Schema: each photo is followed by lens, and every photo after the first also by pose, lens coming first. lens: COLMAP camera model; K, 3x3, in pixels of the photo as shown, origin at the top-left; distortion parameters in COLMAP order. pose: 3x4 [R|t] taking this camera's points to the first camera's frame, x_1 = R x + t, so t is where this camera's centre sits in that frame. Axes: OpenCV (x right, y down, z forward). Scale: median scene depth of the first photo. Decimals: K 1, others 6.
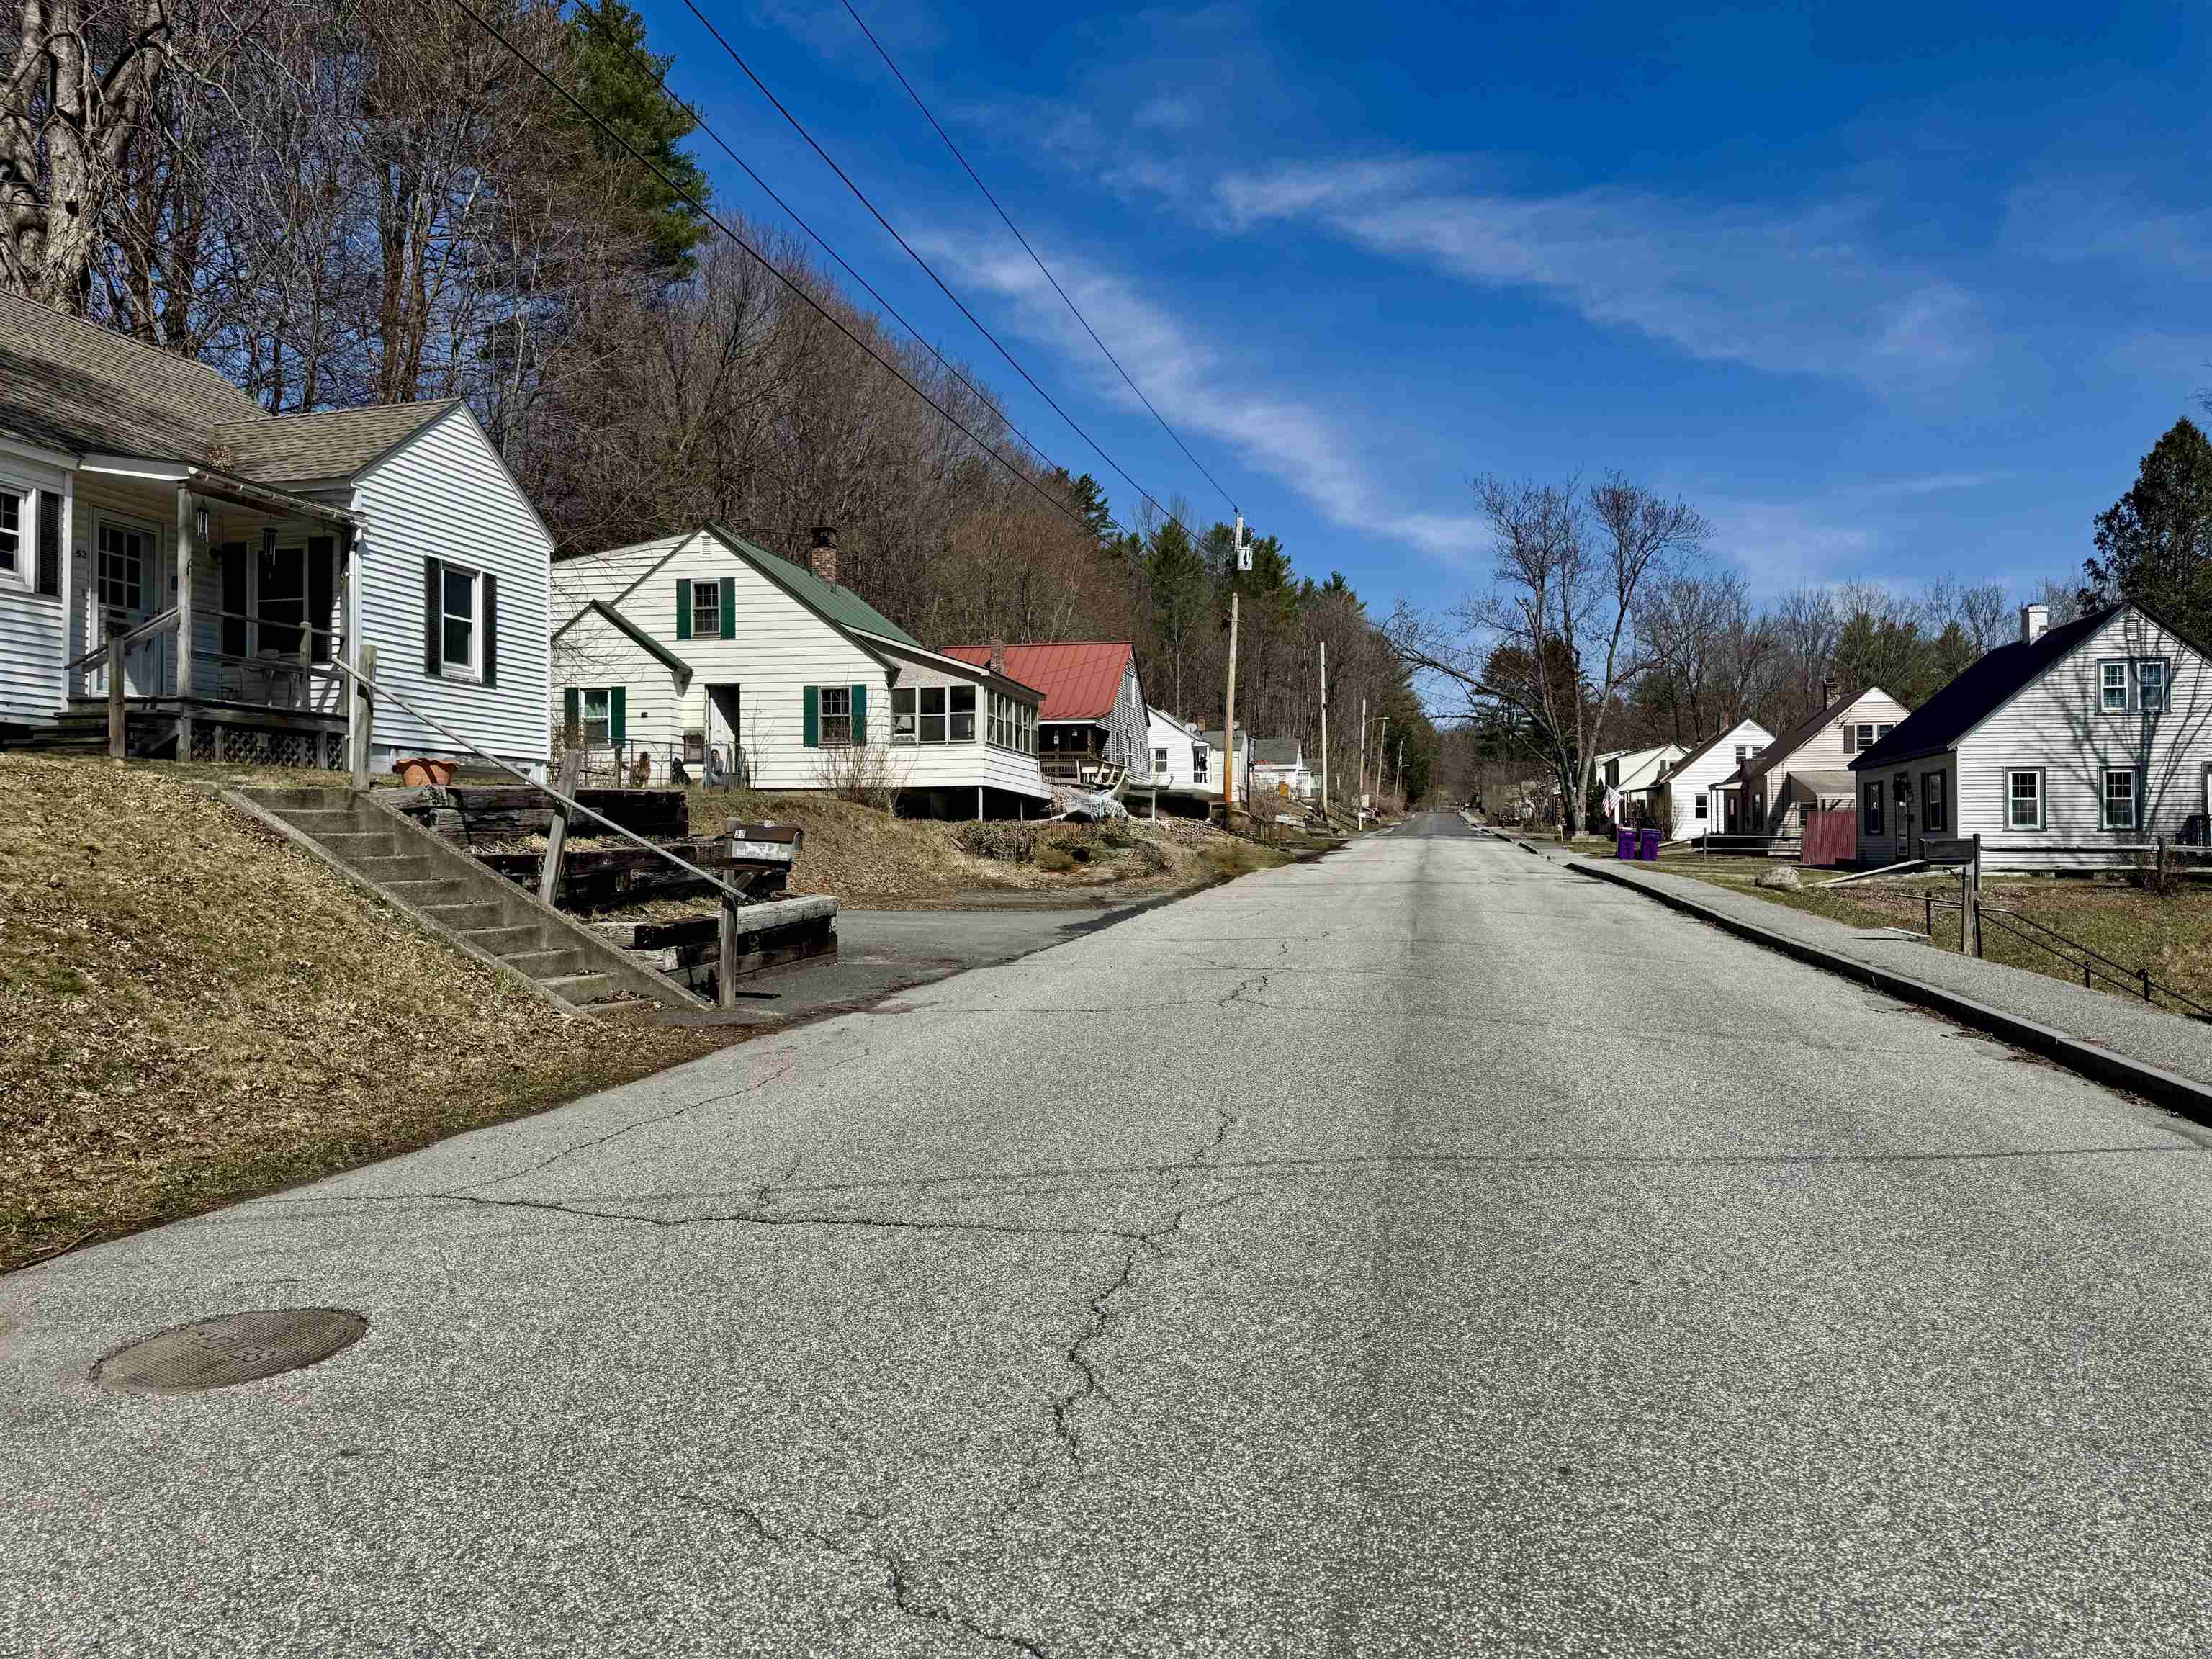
lens RADIAL K [[1535.2, 0, 1122.2], [0, 1535.2, 841.3], [0, 0, 1]] dist [-0.000931, -0.015203]
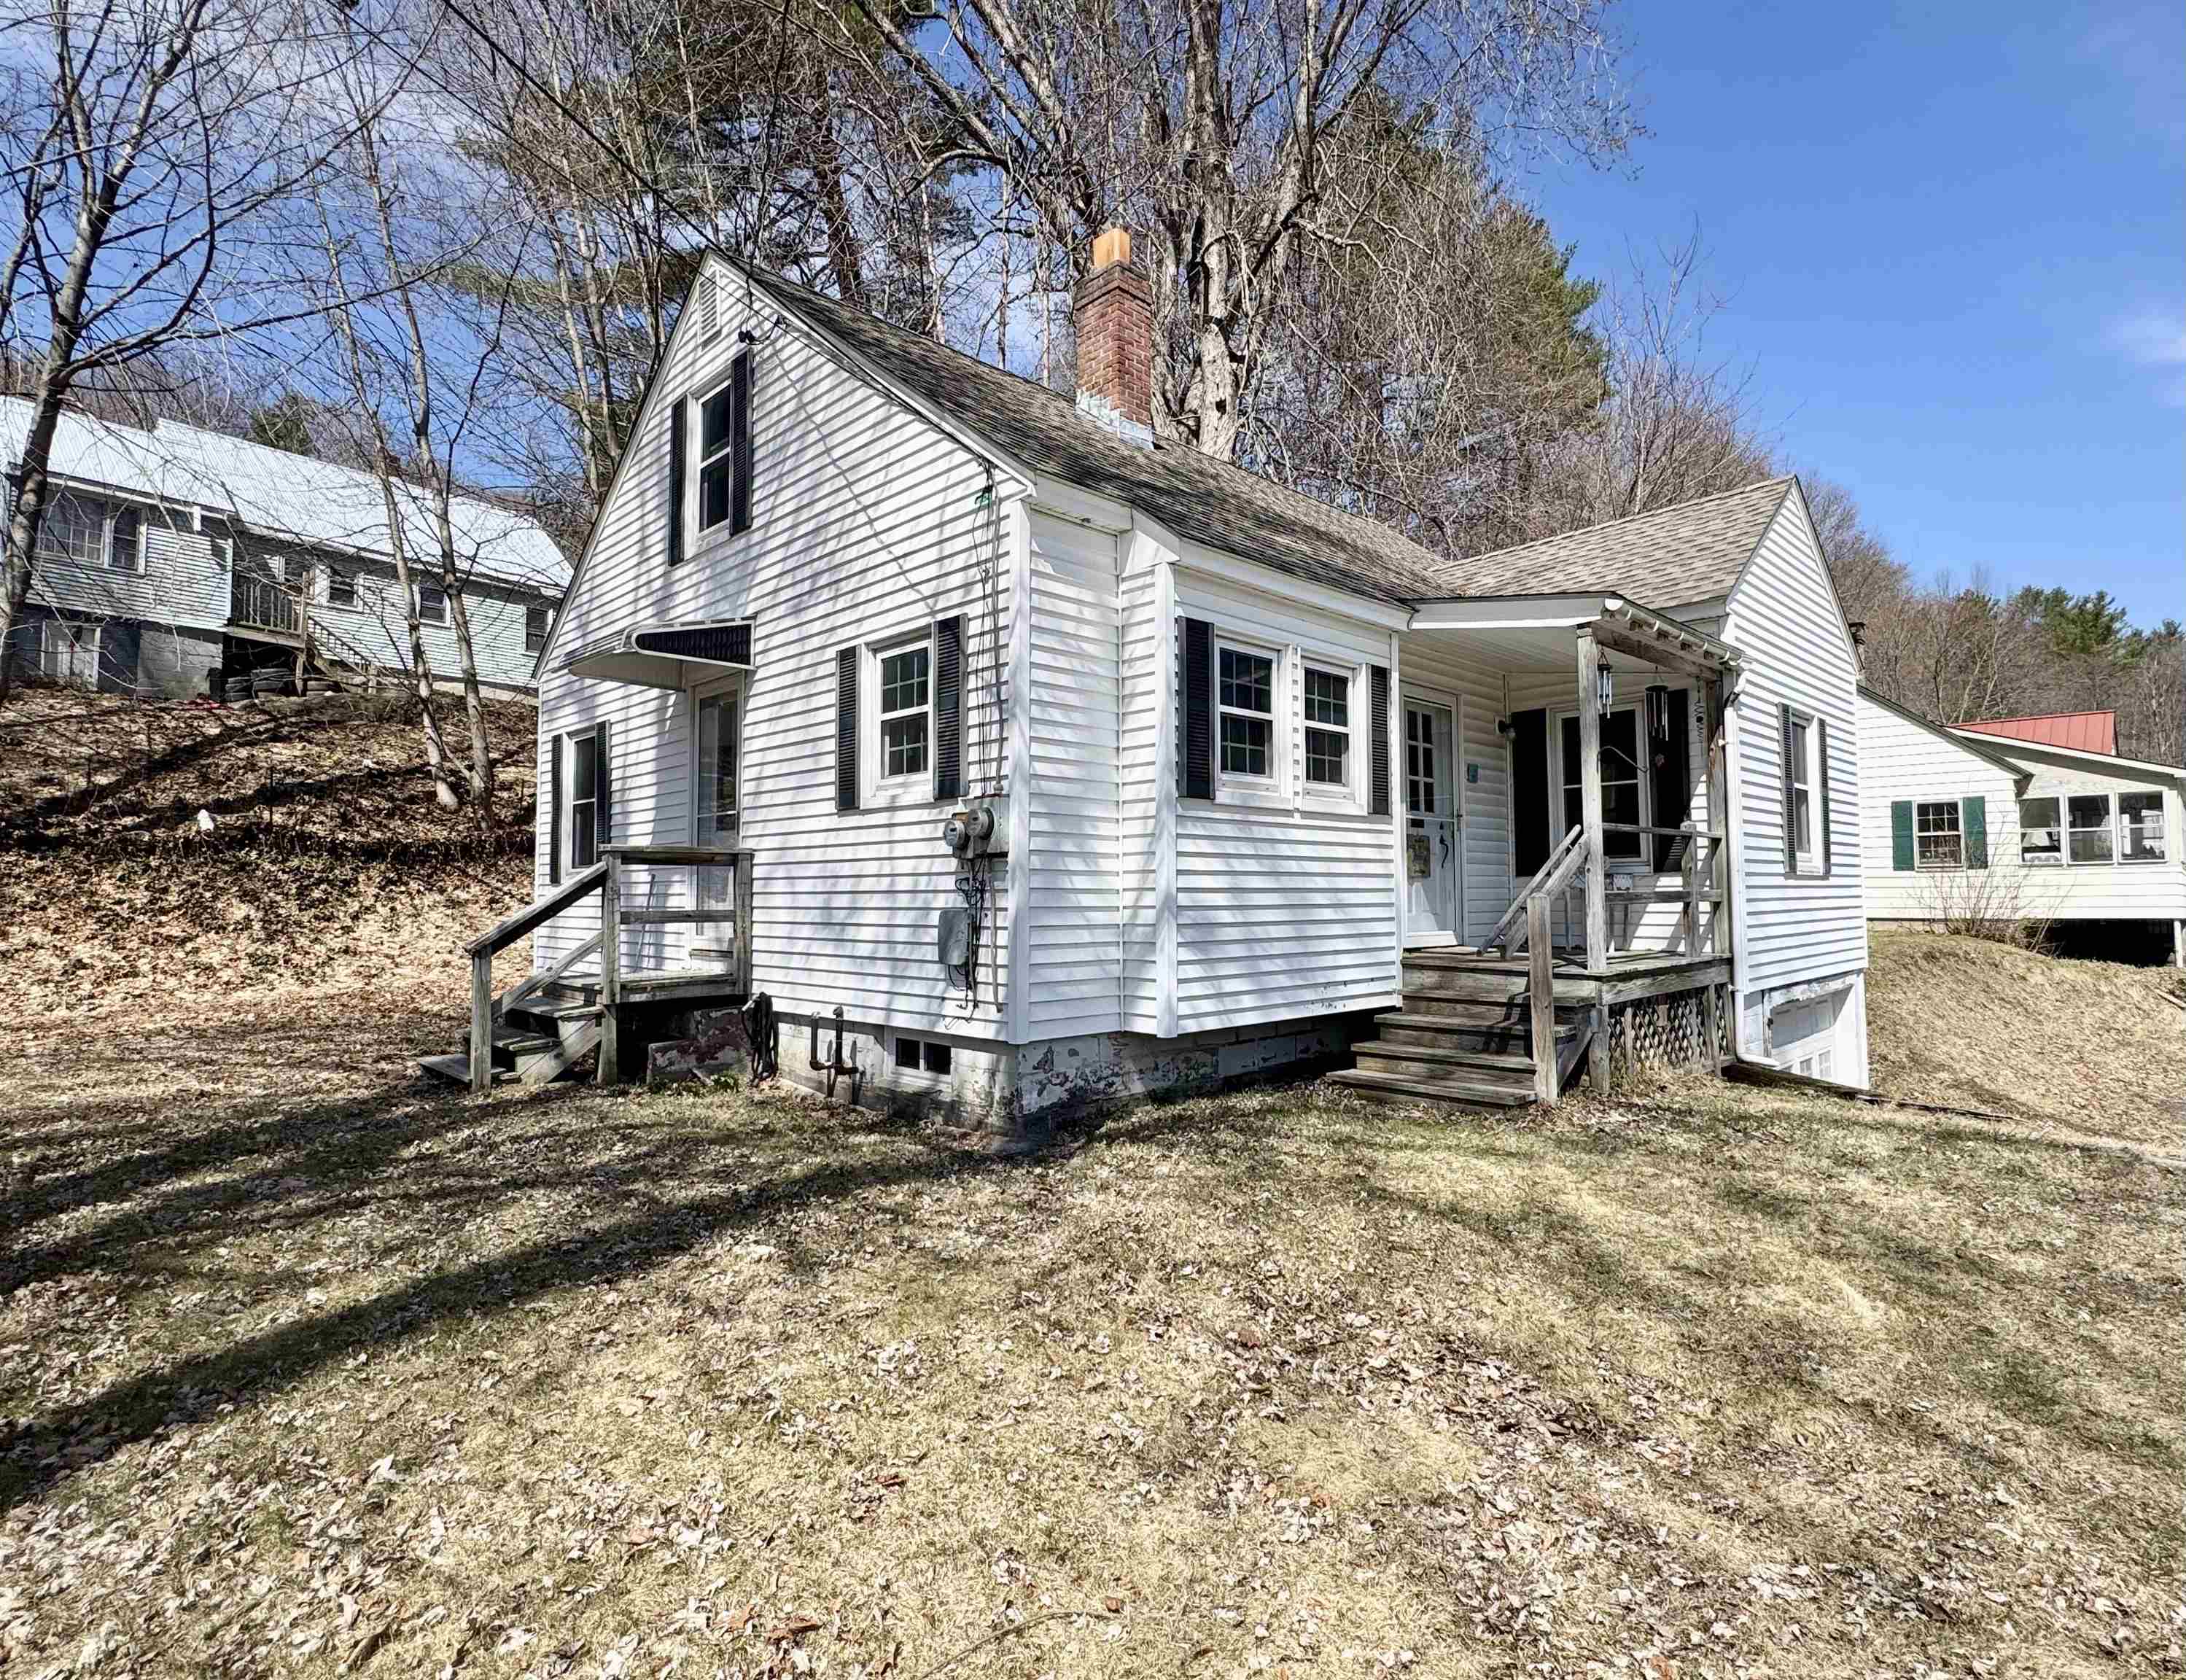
lens RADIAL K [[1124.1, 0, 1114.6], [0, 1124.1, 830.5], [0, 0, 1]] dist [-0.002677, 0.003009]
pose [[0.829732, -0.035276, -0.557045, -0.221088], [0.007394, 0.998608, -0.052226, -0.054644], [0.558112, 0.039215, 0.828838, 0.218680]]
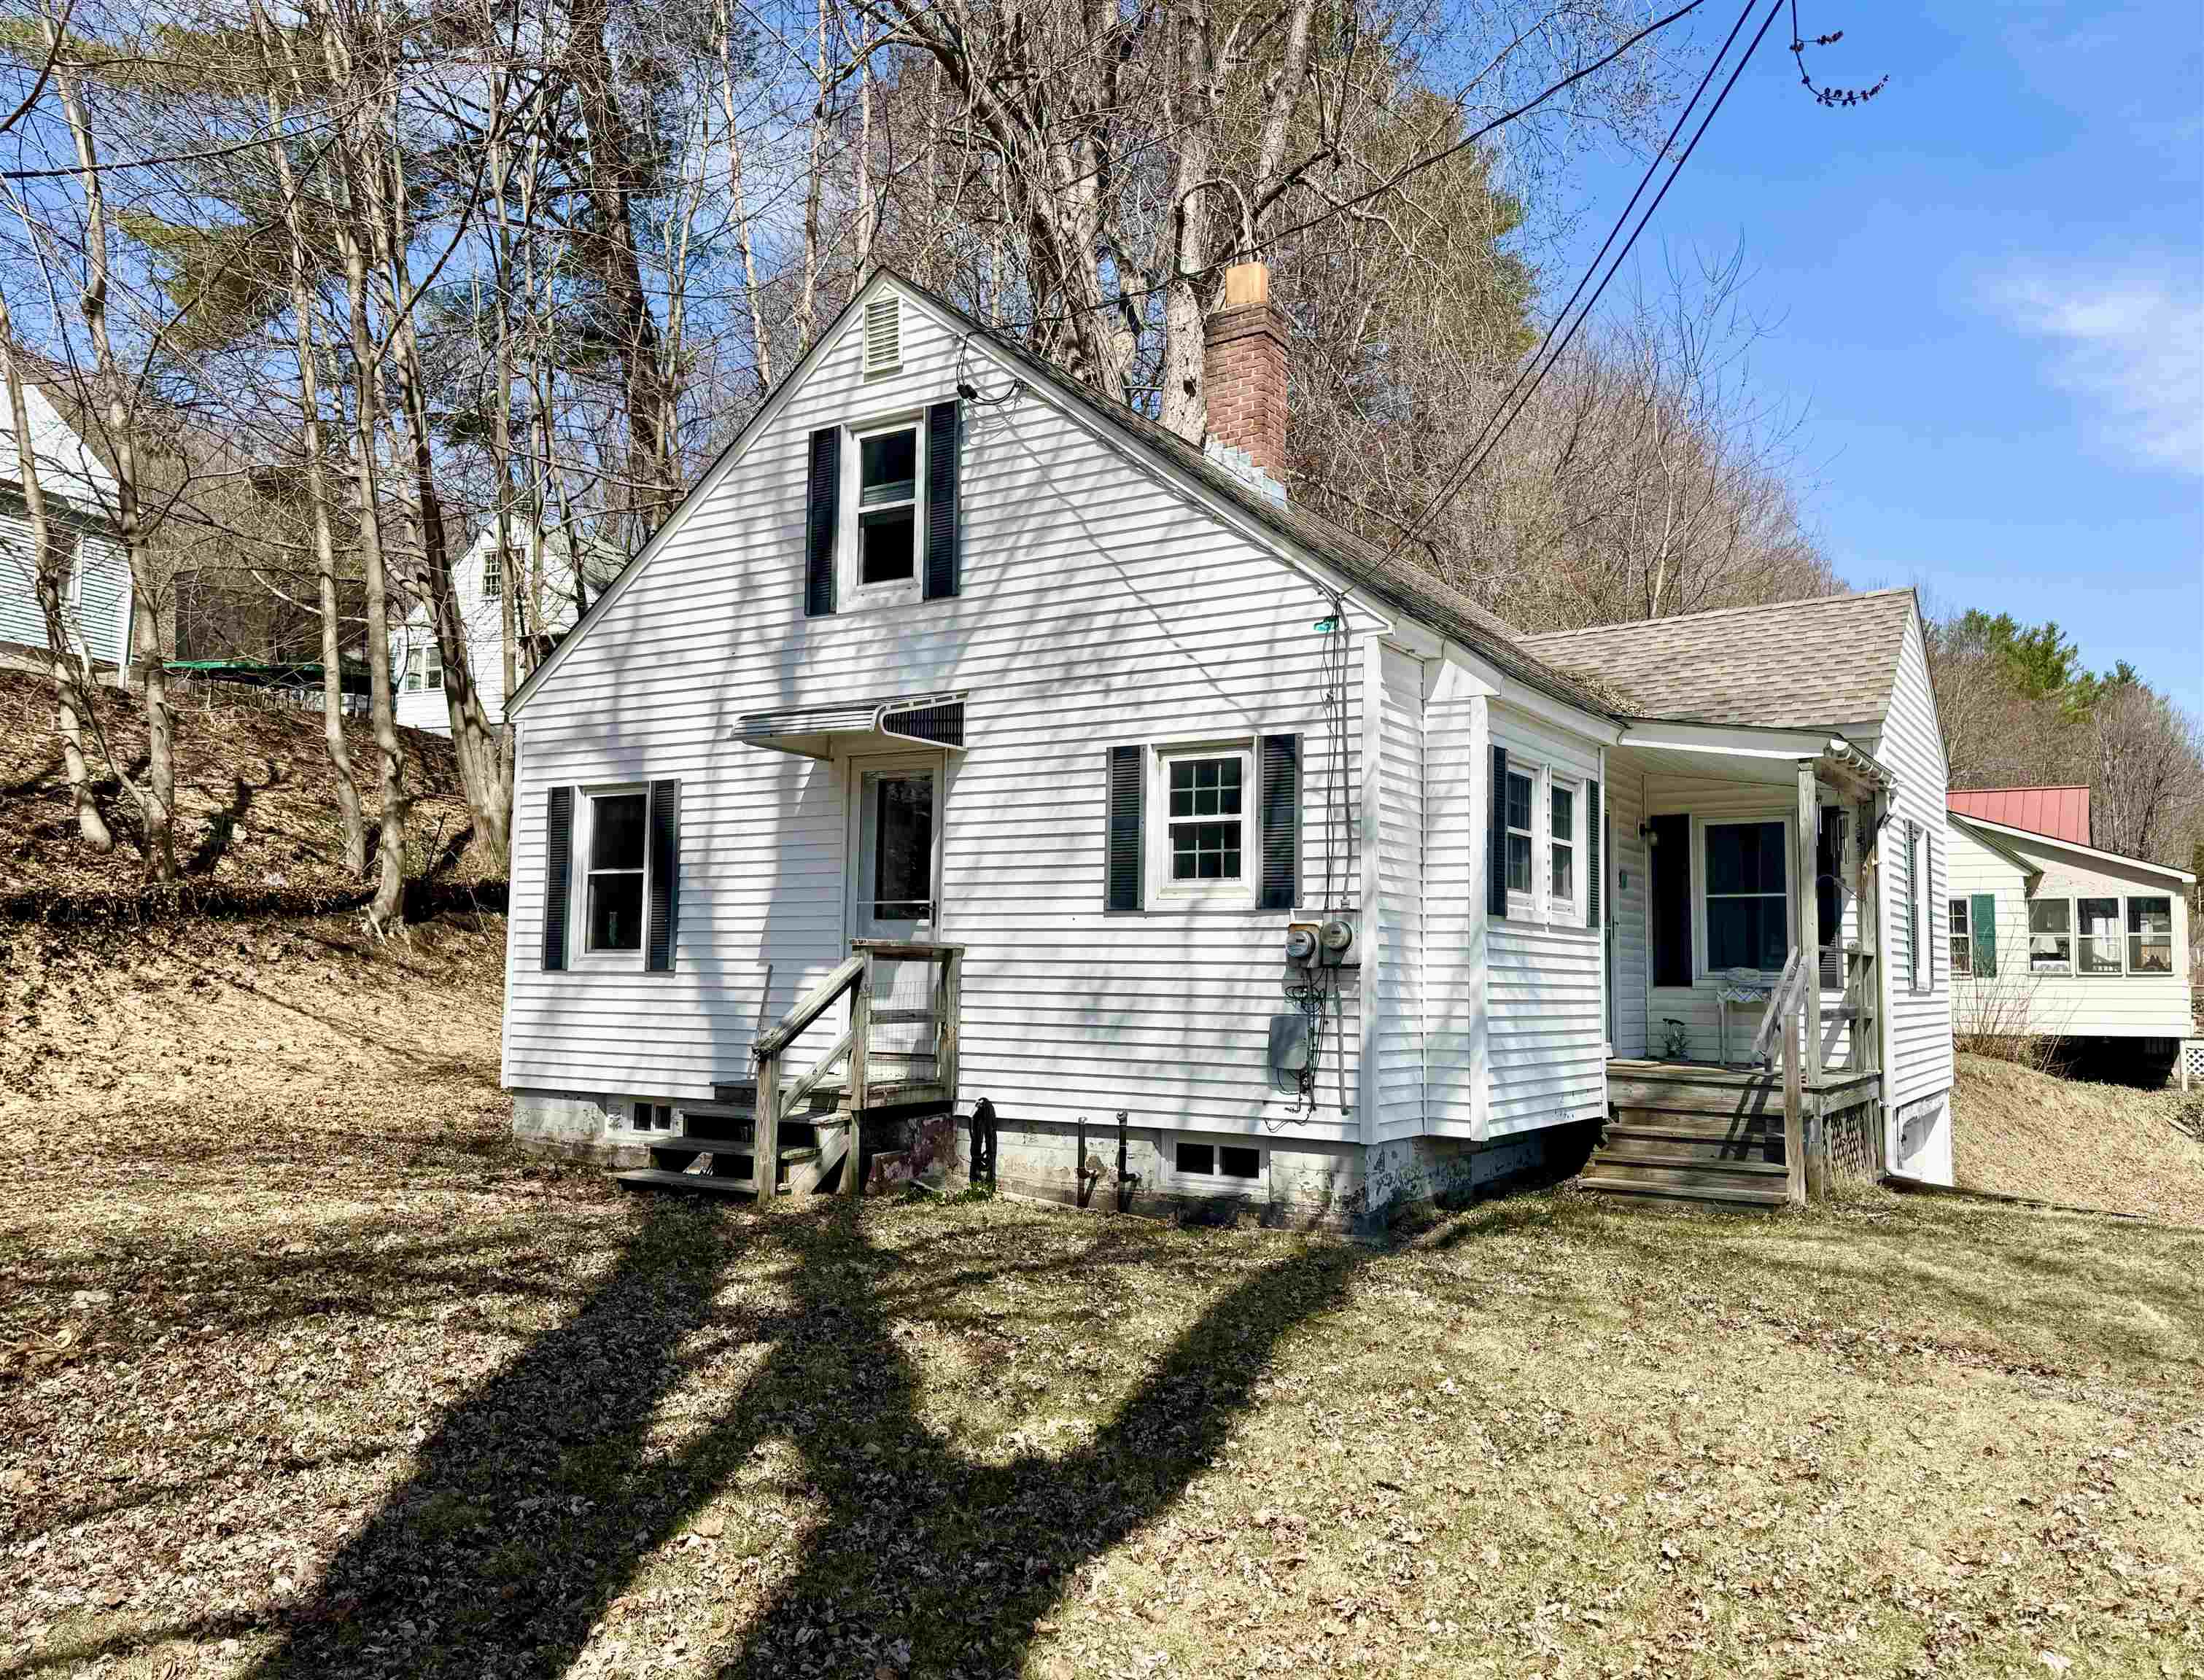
lens RADIAL K [[1644.7, 0, 1116.1], [0, 1644.7, 844.3], [0, 0, 1]] dist [0.071048, -0.045940]
pose [[0.931189, -0.014536, -0.364248, -0.266922], [-0.014203, 0.996999, -0.076097, -0.058700], [0.364261, 0.076034, 0.928188, 0.092714]]
